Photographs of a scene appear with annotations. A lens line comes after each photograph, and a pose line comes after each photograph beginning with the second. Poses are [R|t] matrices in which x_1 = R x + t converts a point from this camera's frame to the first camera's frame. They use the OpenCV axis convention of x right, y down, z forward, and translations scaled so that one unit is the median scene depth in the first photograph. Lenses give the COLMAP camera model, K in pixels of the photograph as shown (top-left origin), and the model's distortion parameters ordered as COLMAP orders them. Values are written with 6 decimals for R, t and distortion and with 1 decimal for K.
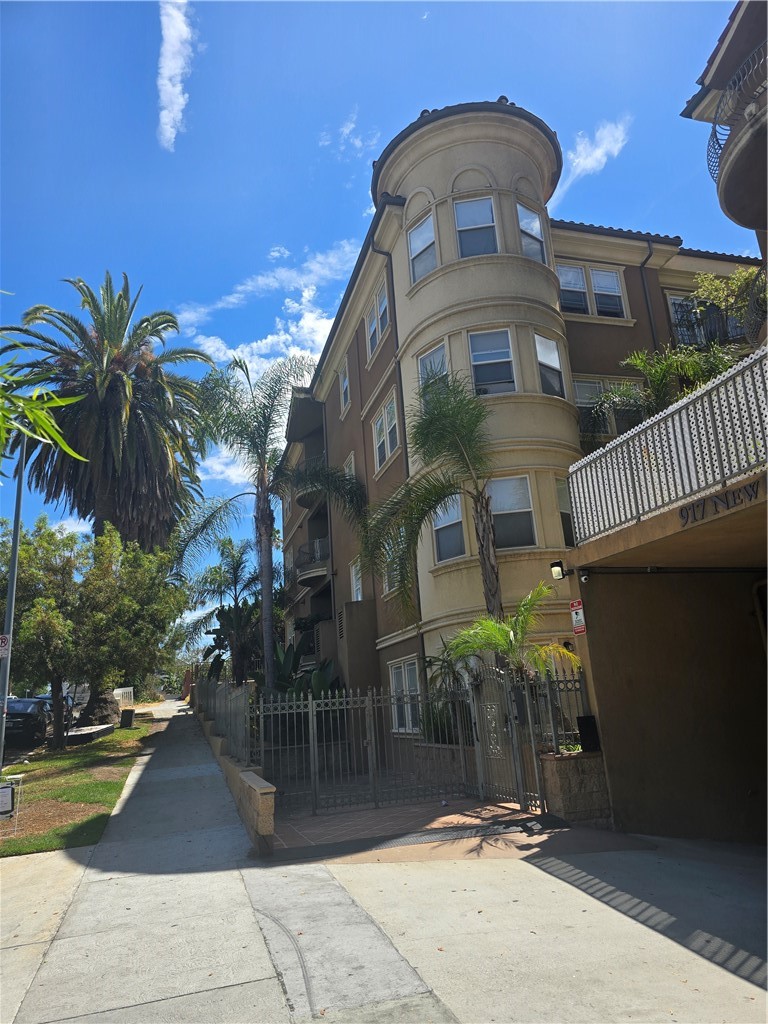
lens RADIAL K [[684.4, 0, 384.0], [0, 684.4, 512.0], [0, 0, 1]] dist [0.054287, -0.049714]
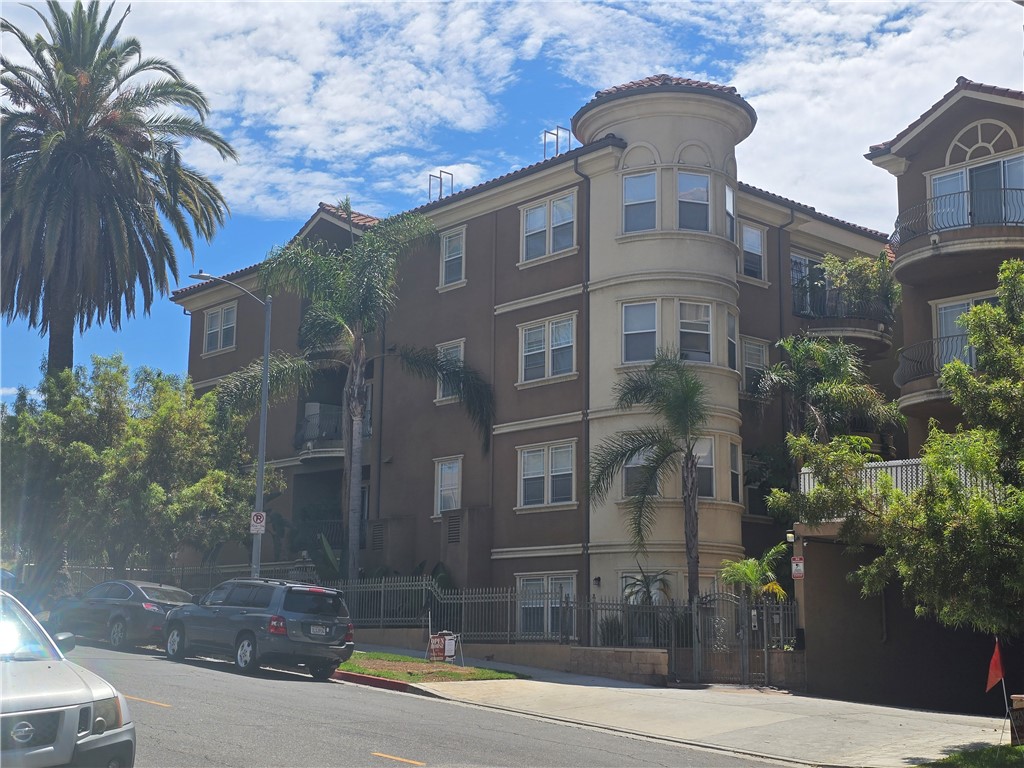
lens RADIAL K [[1386.1, 0, 516.3], [0, 1386.1, 371.6], [0, 0, 1]] dist [0.263762, -0.793767]
pose [[0.891604, 0.162442, 0.422676, -1.090284], [-0.192043, 0.980984, 0.028090, -0.159768], [-0.410076, -0.106218, 0.905845, -1.009846]]
